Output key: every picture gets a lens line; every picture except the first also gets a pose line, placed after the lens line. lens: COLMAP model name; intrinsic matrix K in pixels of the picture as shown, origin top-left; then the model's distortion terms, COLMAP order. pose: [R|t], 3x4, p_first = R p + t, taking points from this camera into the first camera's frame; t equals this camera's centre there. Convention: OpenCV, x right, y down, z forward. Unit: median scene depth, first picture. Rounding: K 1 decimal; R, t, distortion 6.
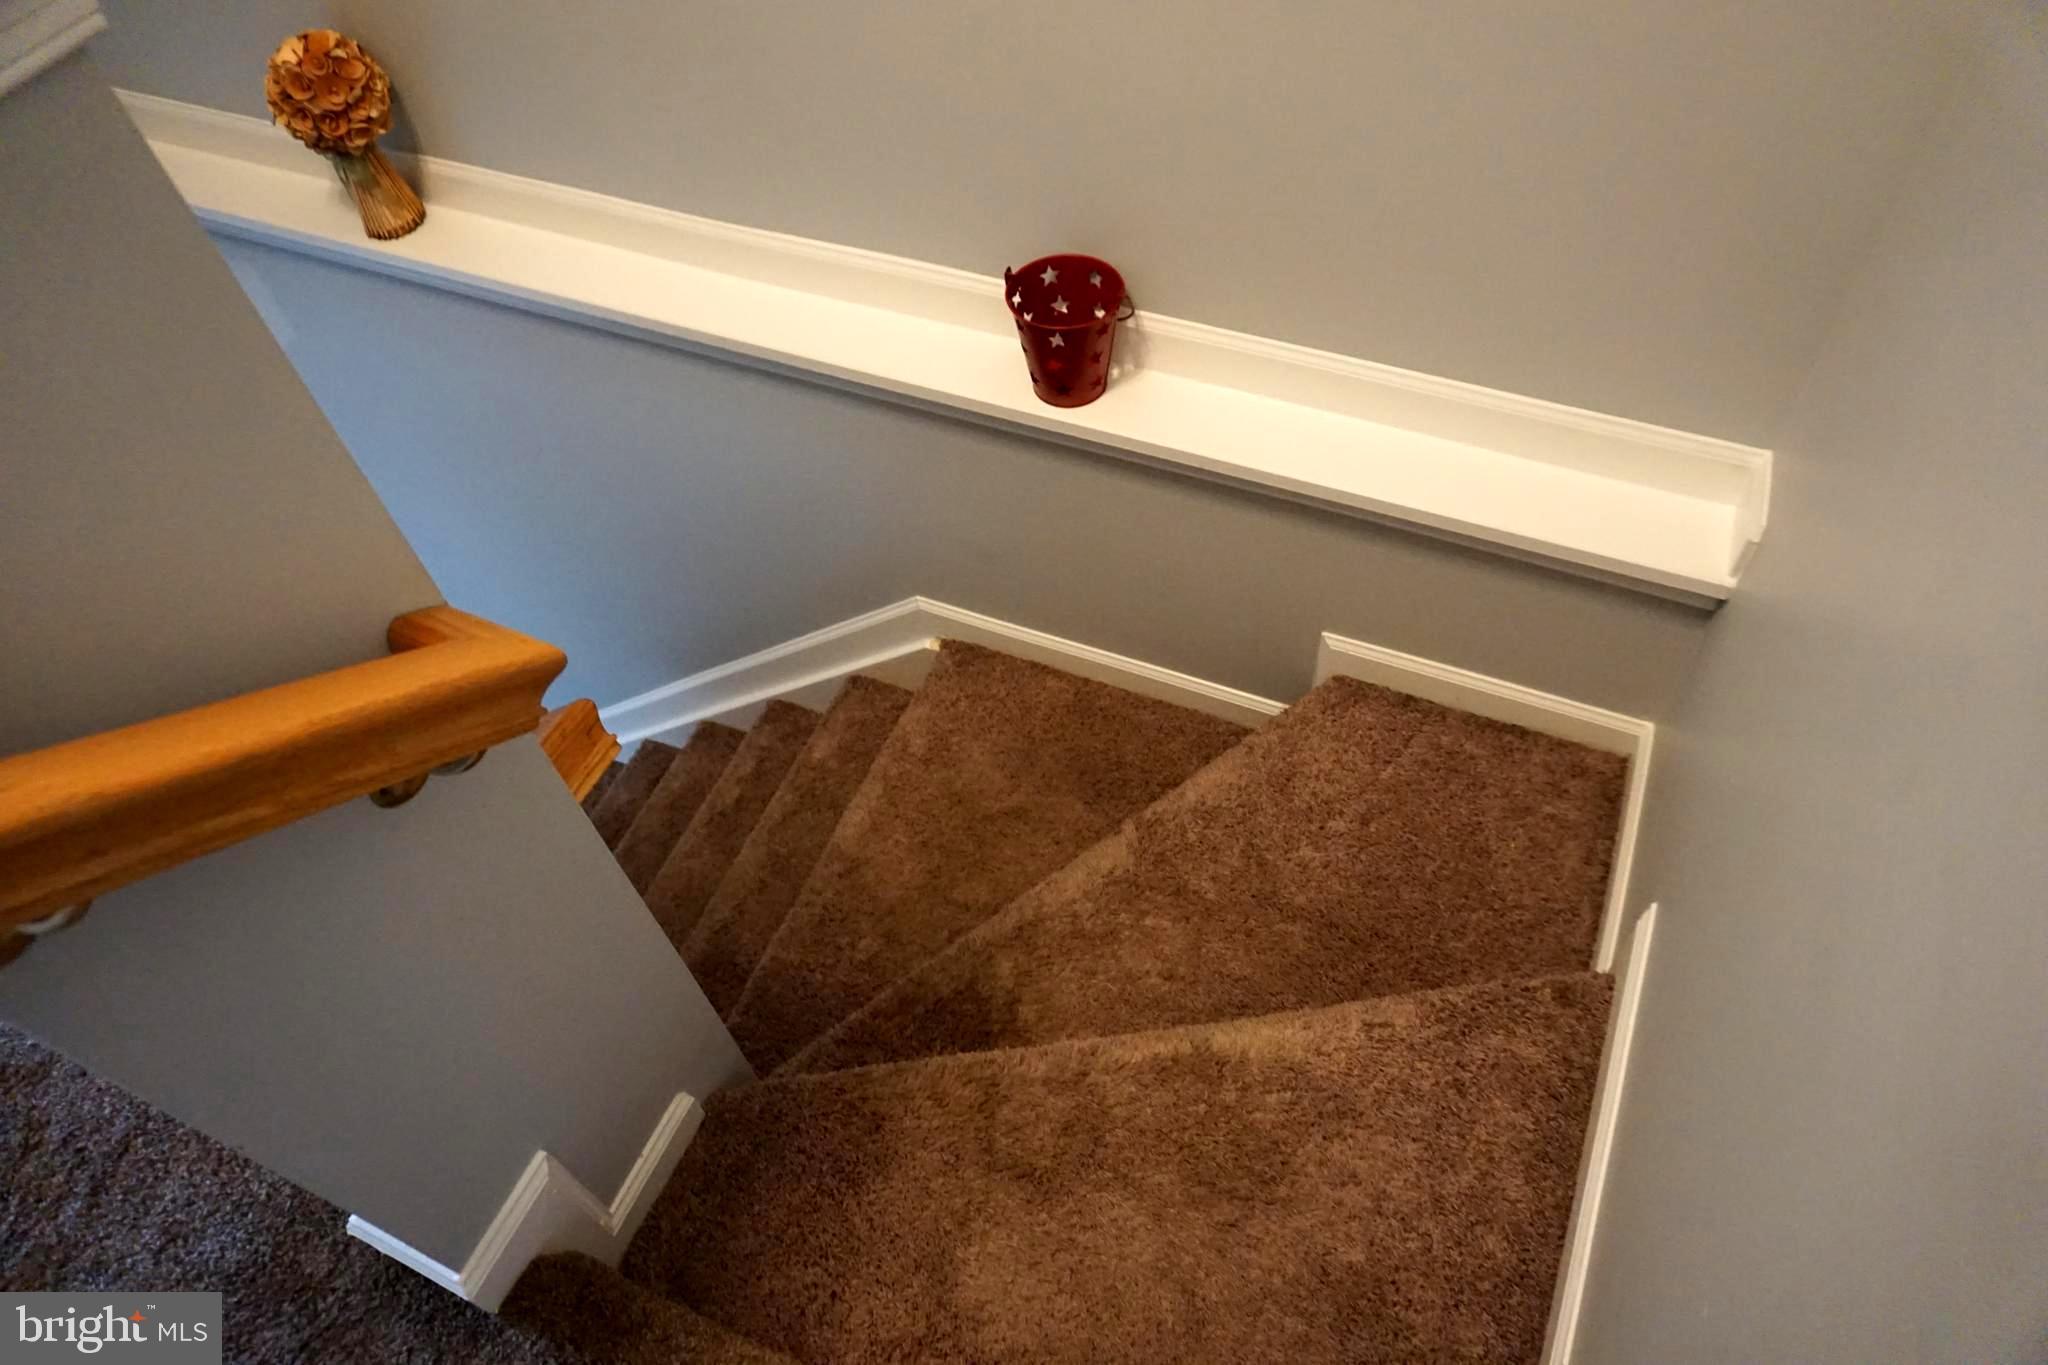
lens RADIAL K [[1384.9, 0, 1024.0], [0, 1384.9, 682.5], [0, 0, 1]] dist [0.000490, 0.000516]
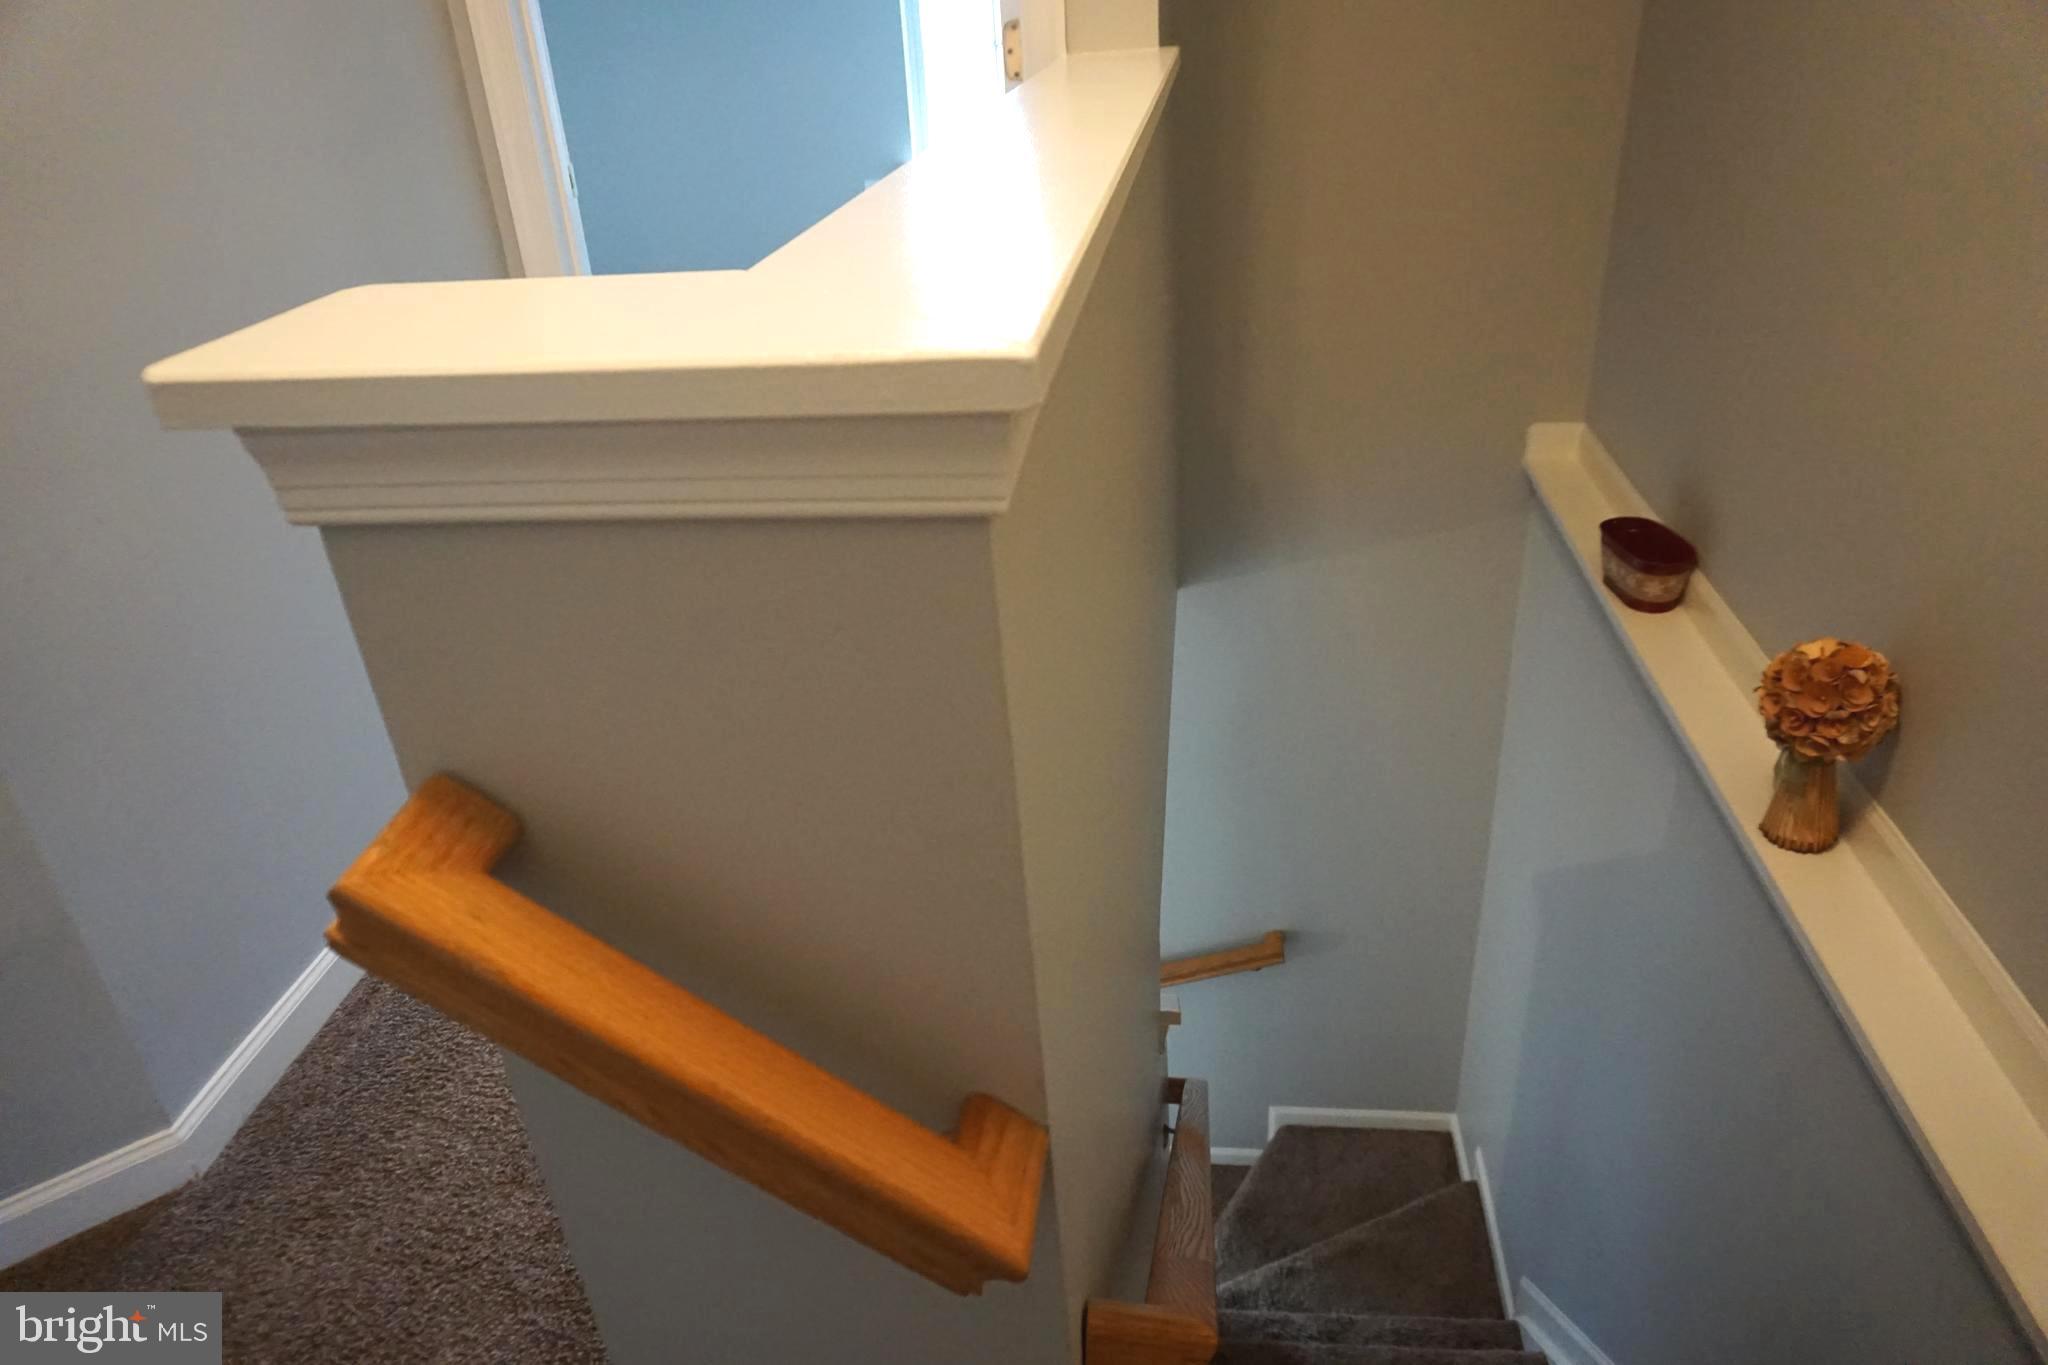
lens RADIAL K [[1384.9, 0, 1024.0], [0, 1384.9, 682.5], [0, 0, 1]] dist [0.000490, 0.000516]
pose [[0.307434, 0.500976, -0.809016, 0.071744], [-0.736193, 0.663902, 0.131356, -0.165133], [0.602914, 0.555209, 0.572921, 0.151918]]
